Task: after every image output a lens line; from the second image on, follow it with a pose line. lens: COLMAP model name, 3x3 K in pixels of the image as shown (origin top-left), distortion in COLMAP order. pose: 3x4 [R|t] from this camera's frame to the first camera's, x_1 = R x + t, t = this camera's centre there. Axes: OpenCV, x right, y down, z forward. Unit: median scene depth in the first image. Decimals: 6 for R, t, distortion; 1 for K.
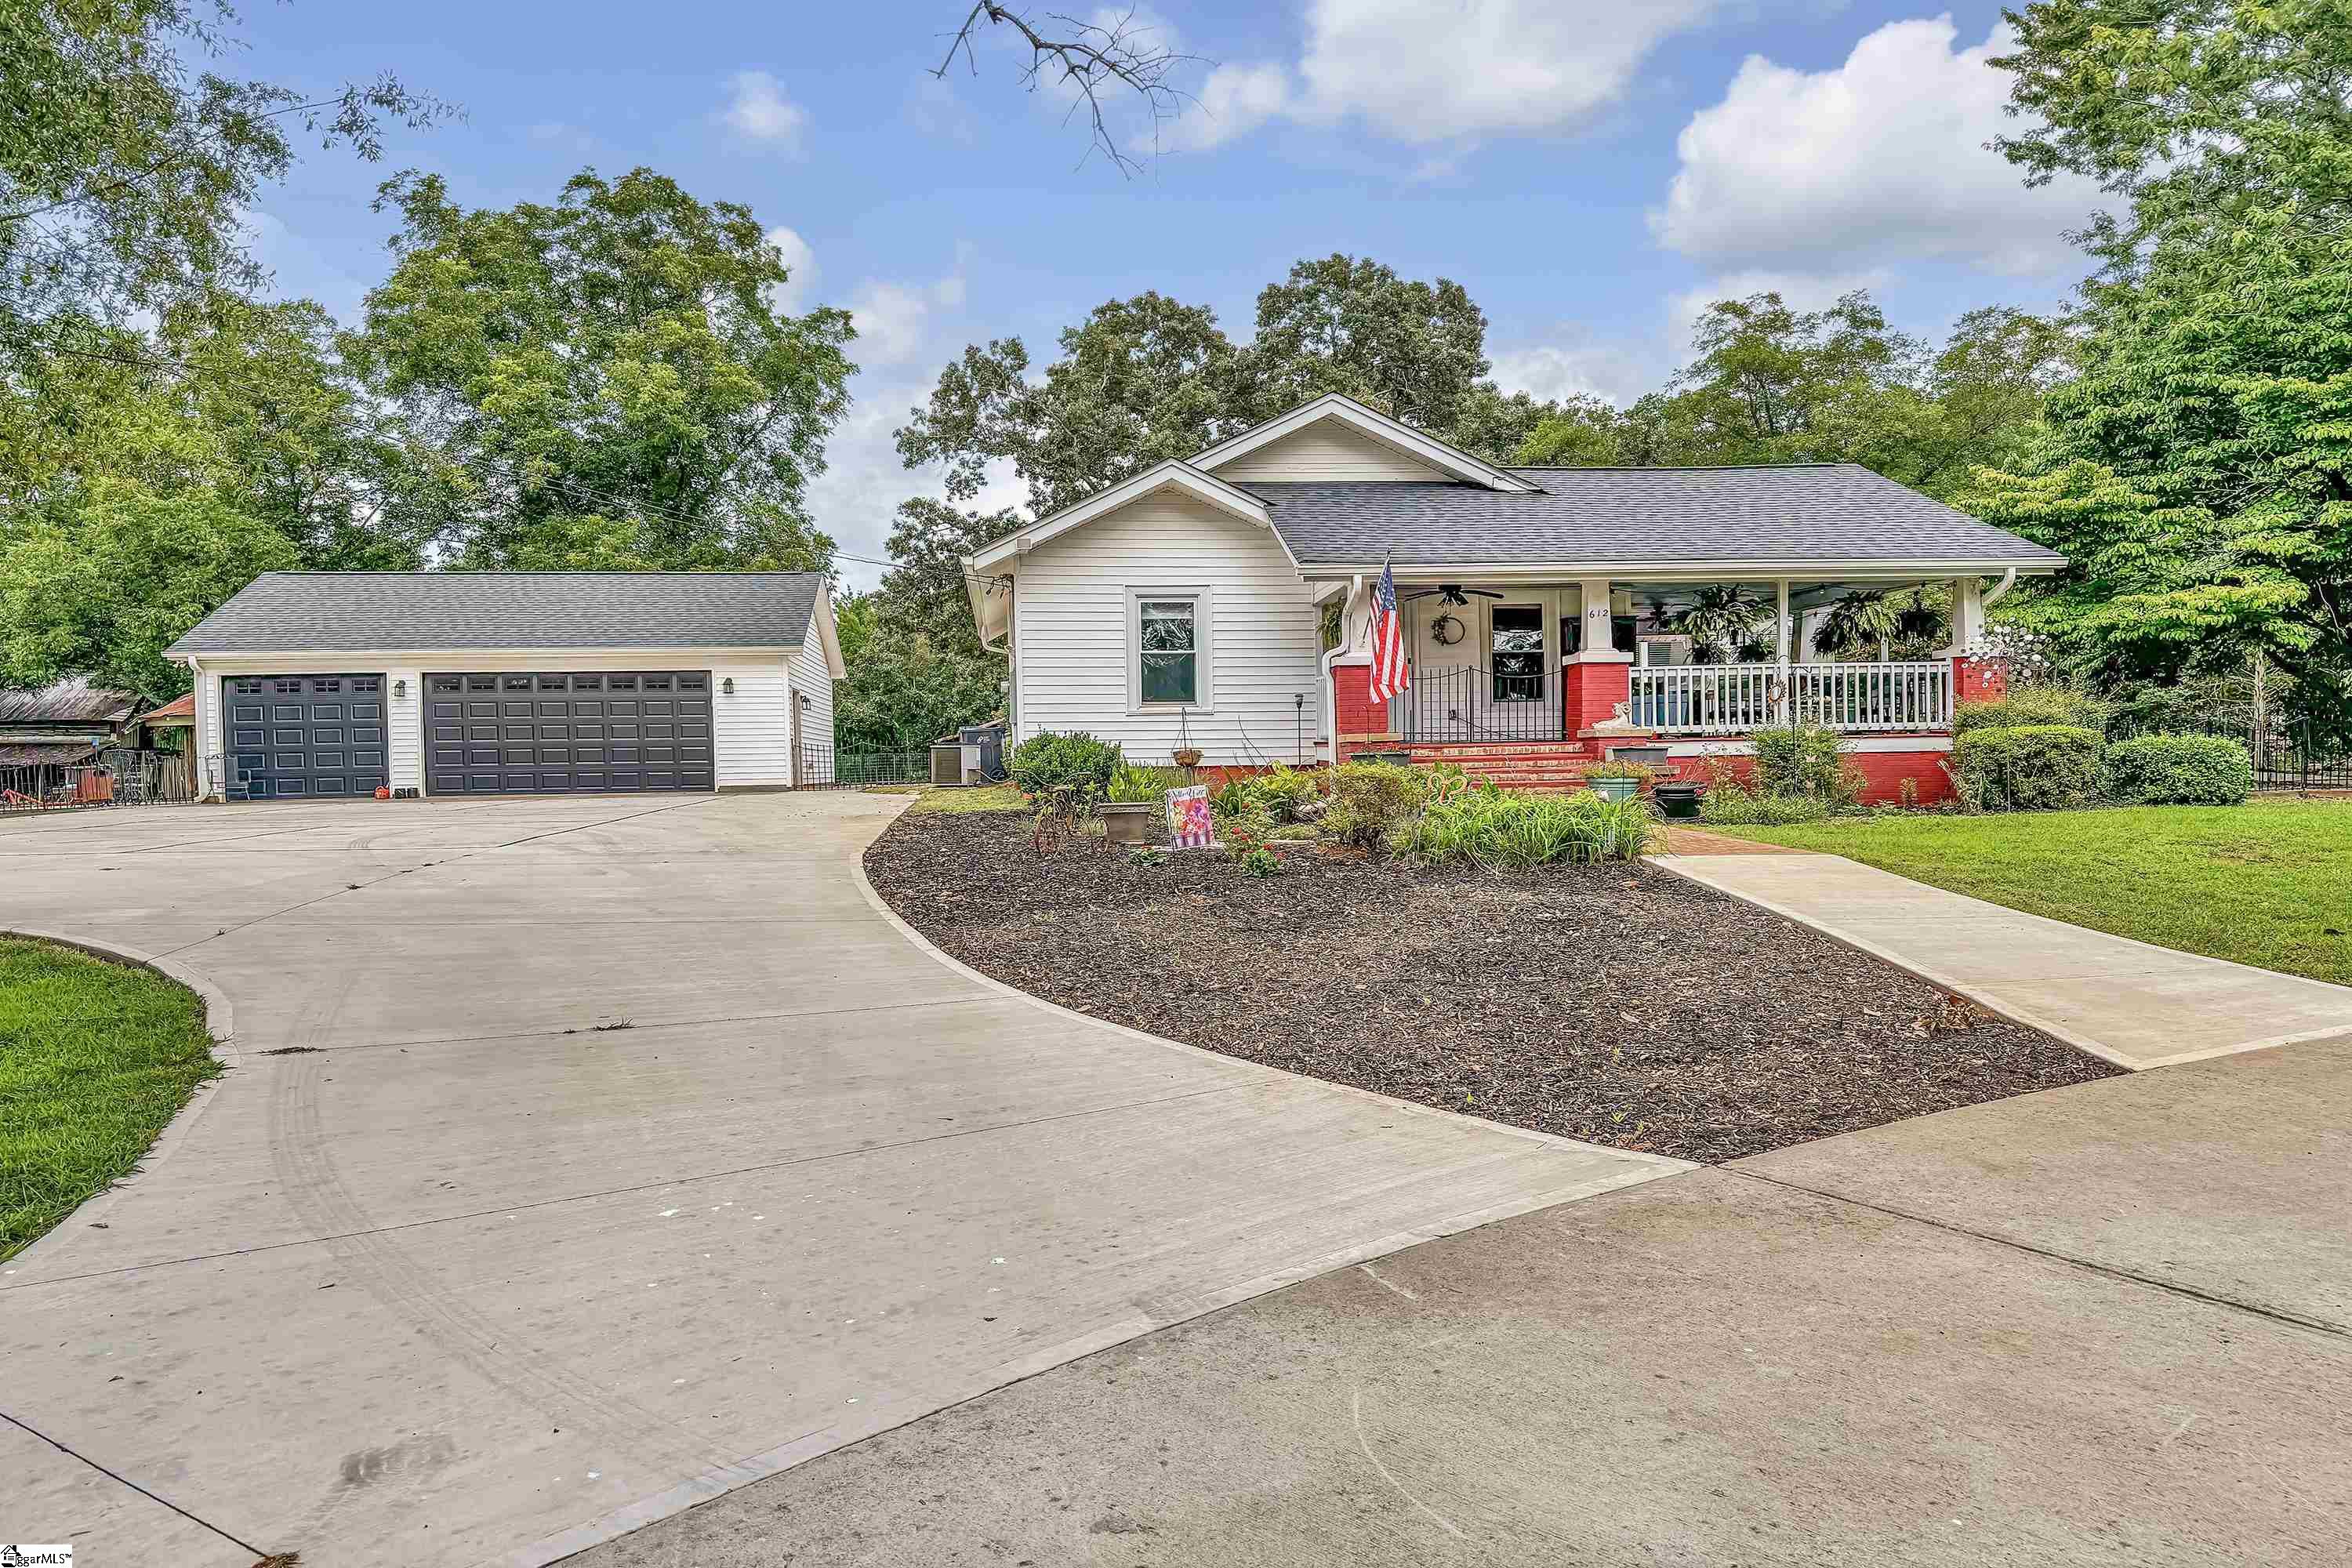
lens RADIAL K [[1579.7, 0, 1147.4], [0, 1579.7, 859.8], [0, 0, 1]] dist [0.096527, -0.143972]
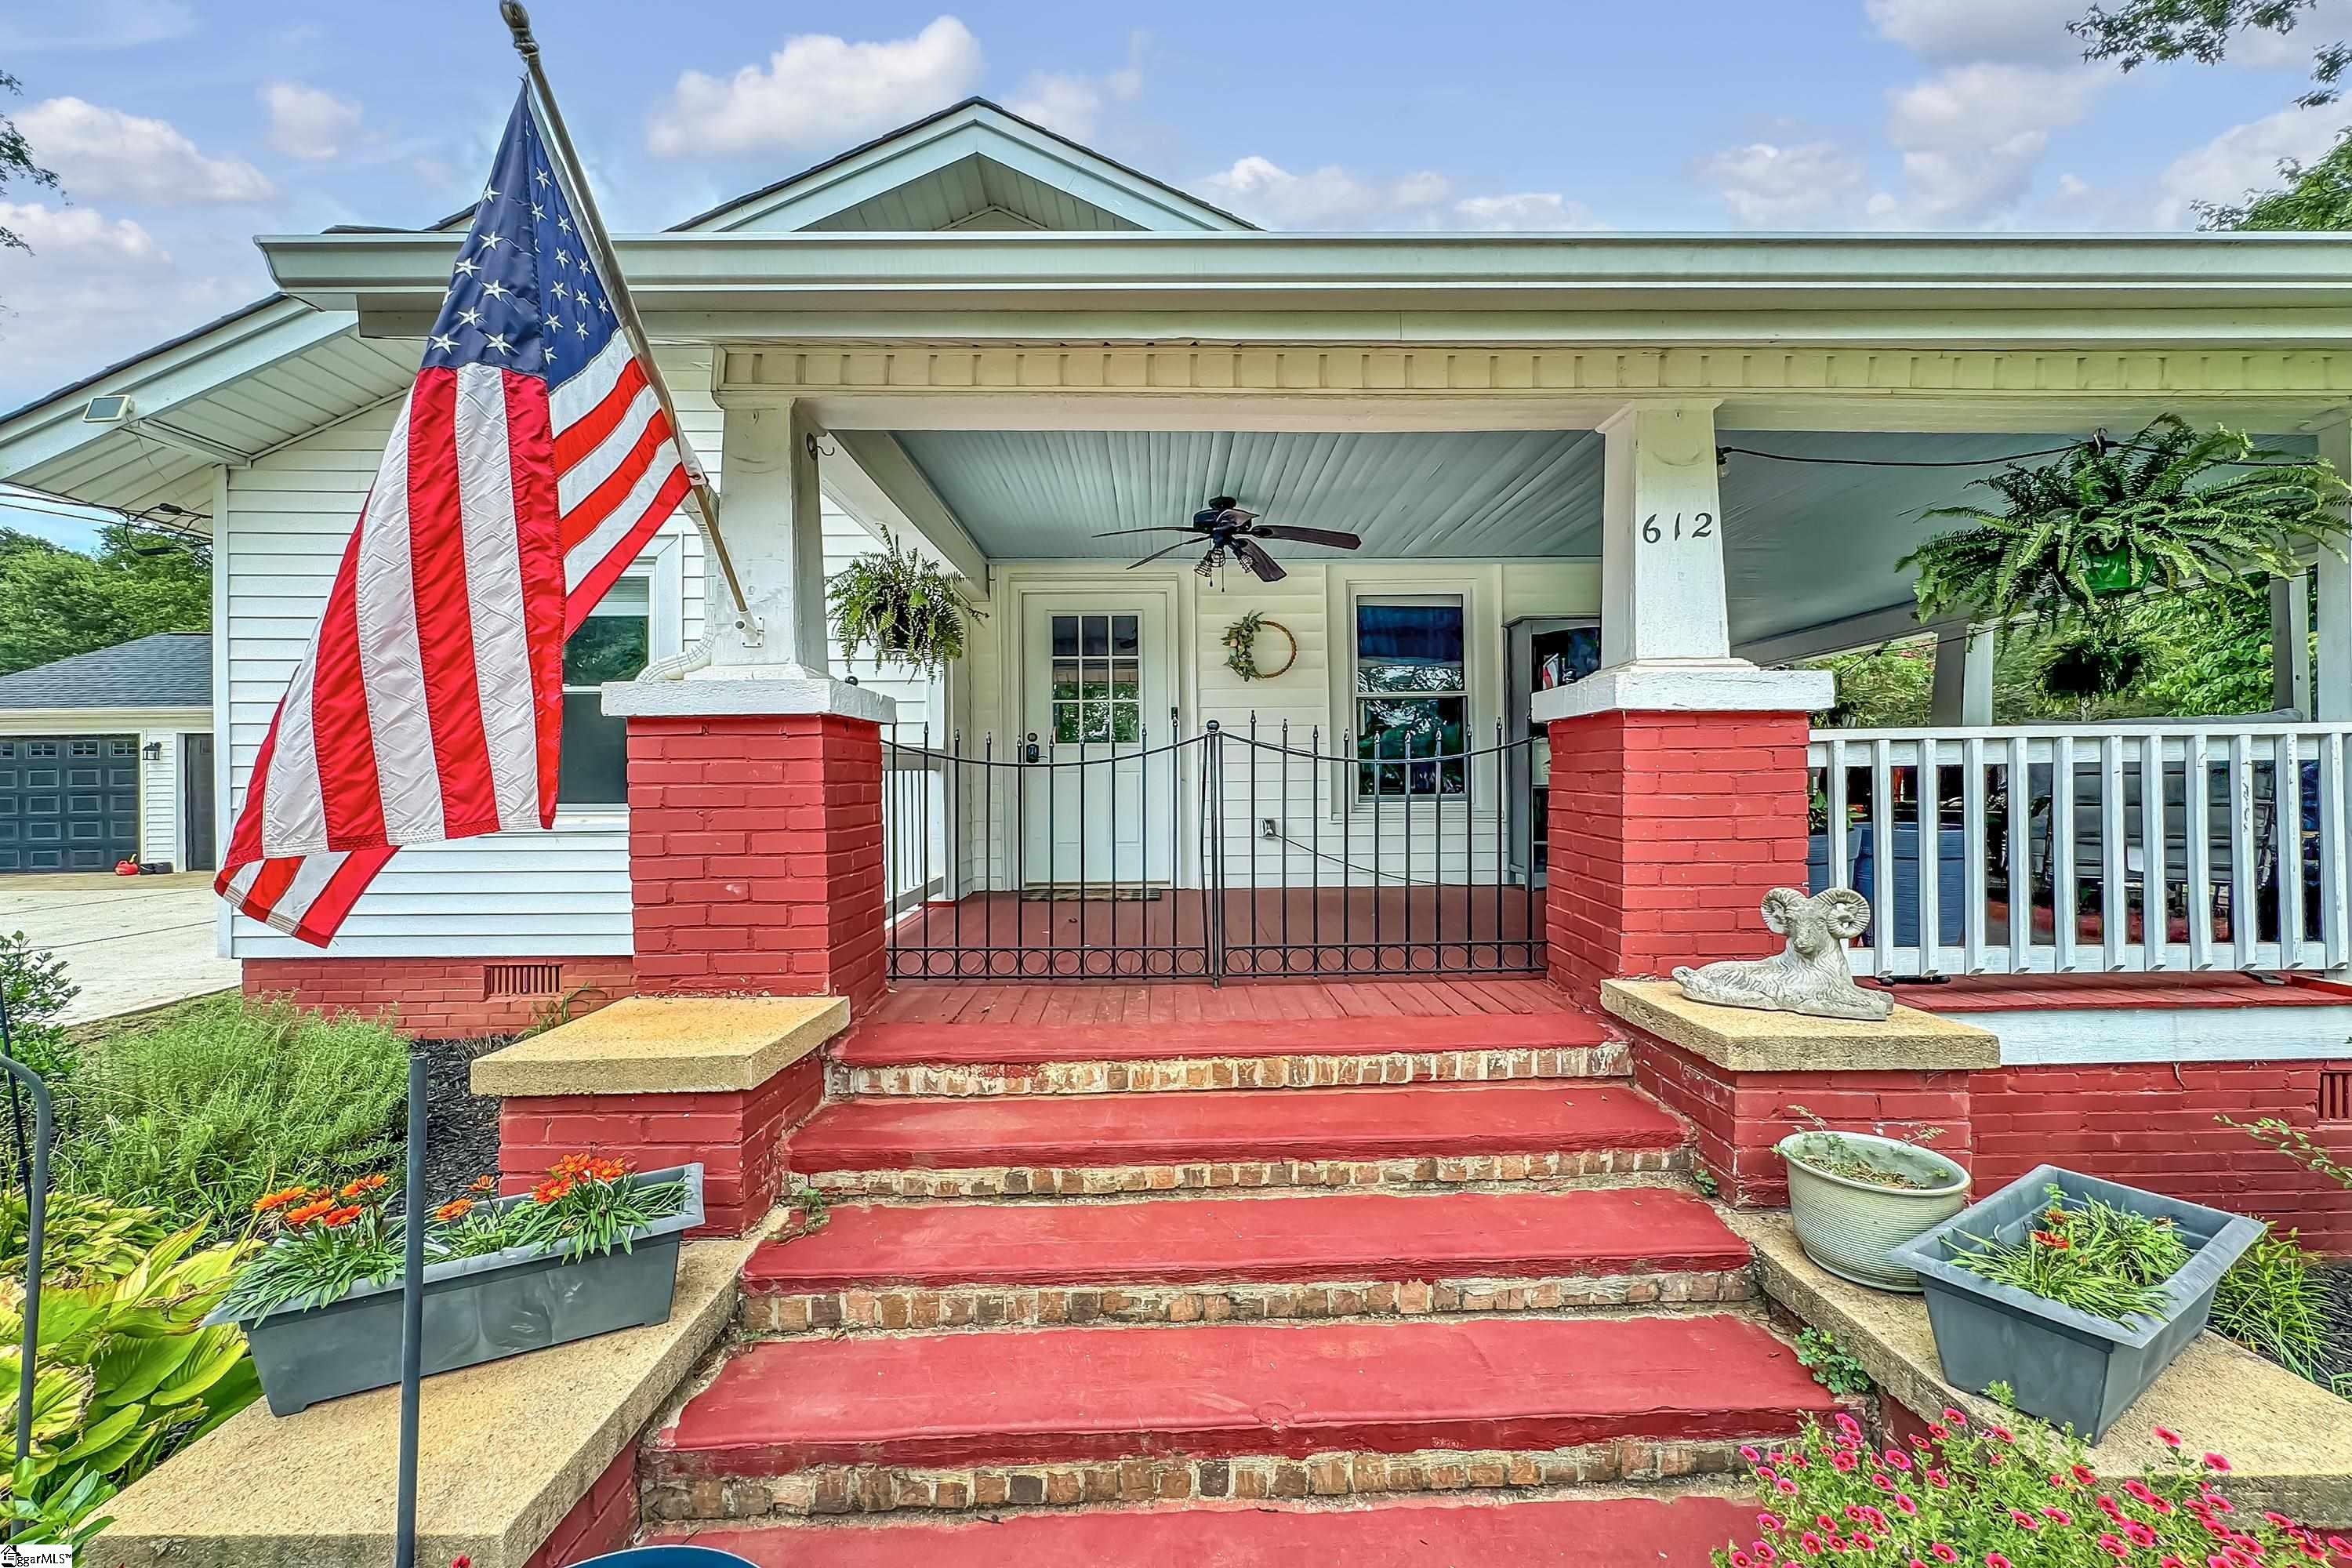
lens RADIAL K [[947.9, 0, 1147.8], [0, 947.9, 807.3], [0, 0, 1]] dist [-0.013774, 0.007370]
pose [[0.995535, 0.011334, -0.093711, 0.134361], [-0.014943, 0.999170, -0.037901, -0.064270], [0.093203, 0.039132, 0.994878, 0.532870]]
